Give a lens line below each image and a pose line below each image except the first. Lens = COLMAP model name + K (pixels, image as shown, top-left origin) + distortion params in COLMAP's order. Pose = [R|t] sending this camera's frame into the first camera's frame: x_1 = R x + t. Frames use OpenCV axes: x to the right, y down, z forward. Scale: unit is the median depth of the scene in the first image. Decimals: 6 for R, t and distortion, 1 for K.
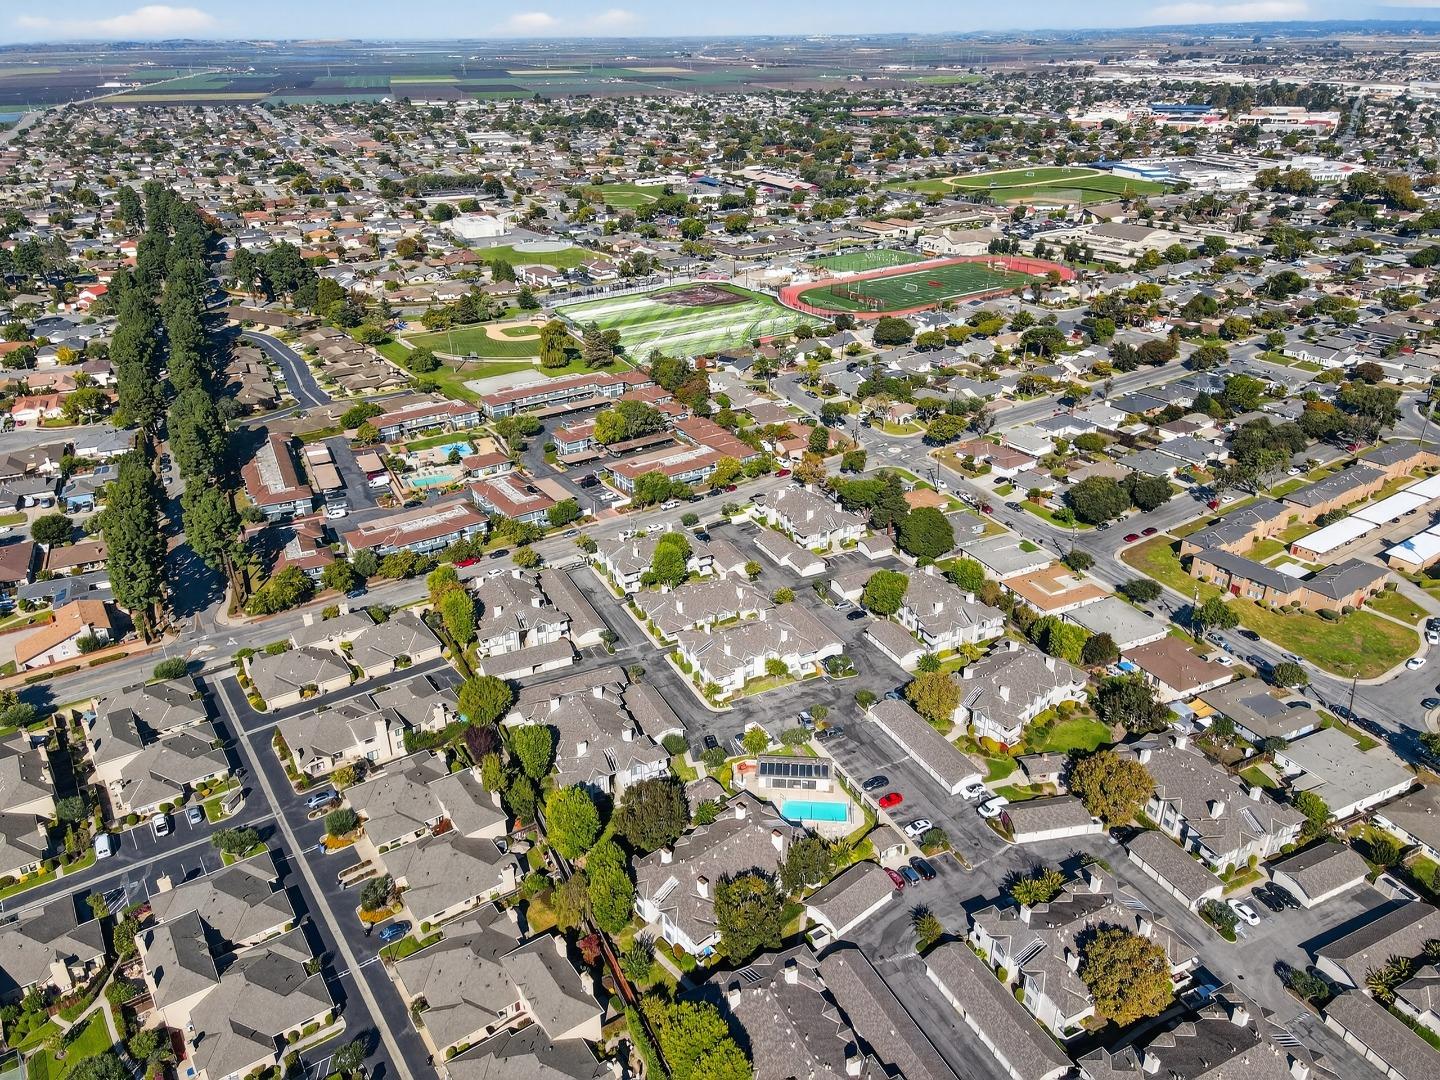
lens RADIAL K [[1021.9, 0, 717.0], [0, 1021.9, 546.2], [0, 0, 1]] dist [0.006970, -0.005672]
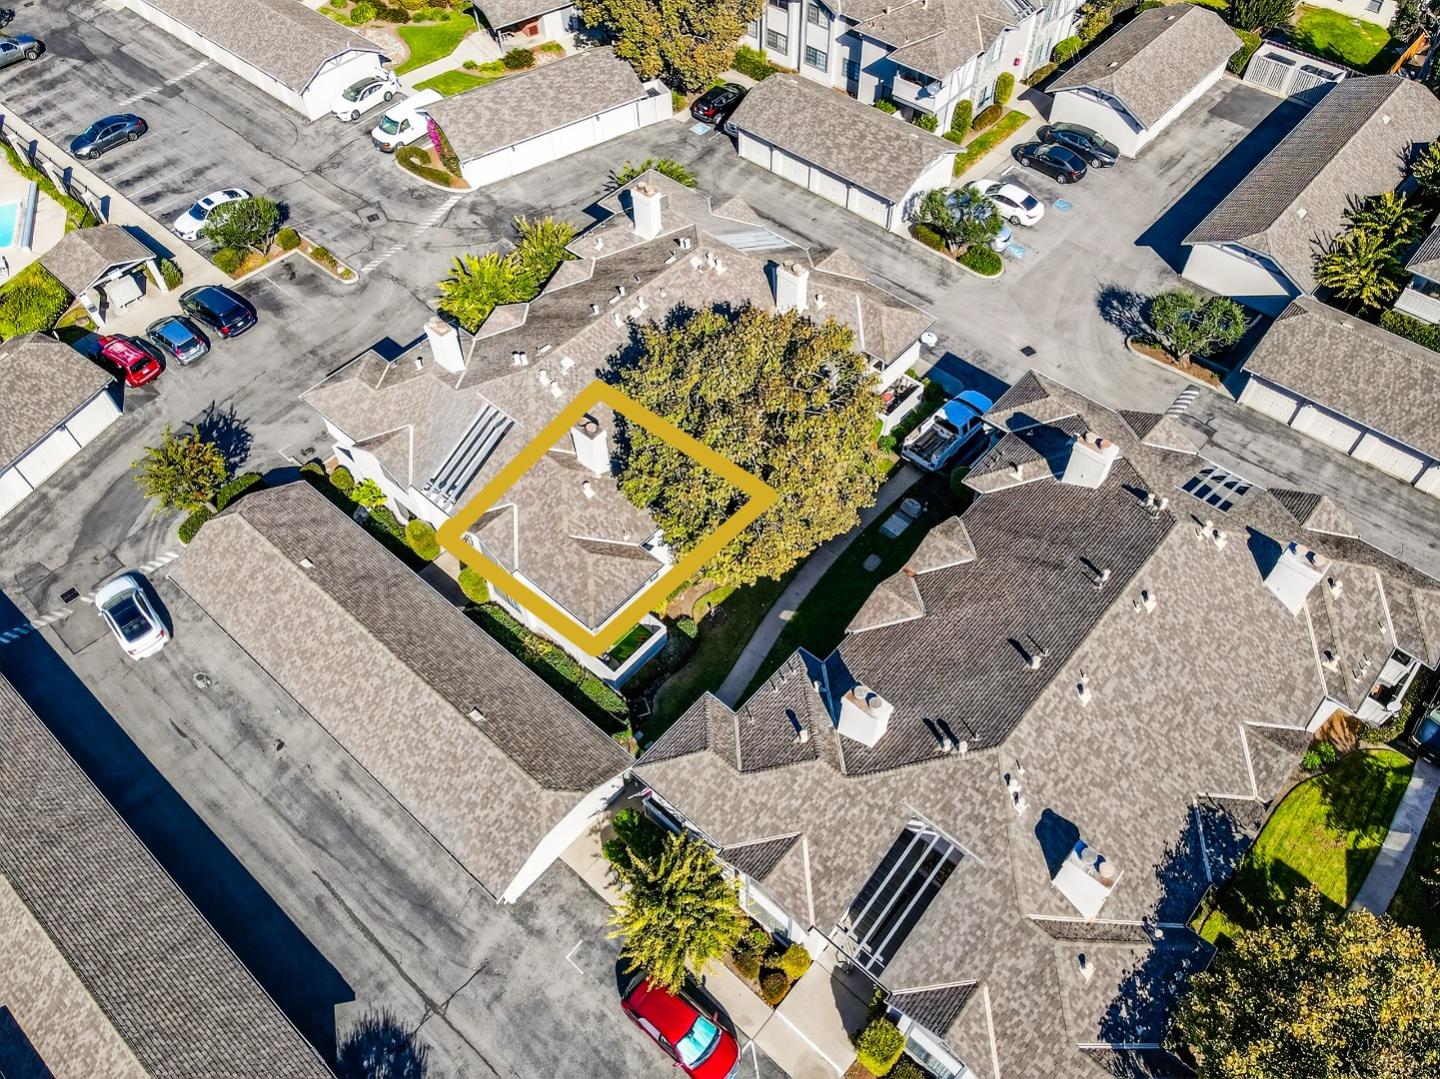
lens RADIAL K [[1021.9, 0, 722.7], [0, 1021.9, 539.7], [0, 0, 1]] dist [0.006970, -0.005672]
pose [[0.920313, -0.315326, 0.231504, 0.268308], [0.174658, 0.860766, 0.478097, 0.255051], [-0.350027, -0.399564, 0.847248, 0.630297]]
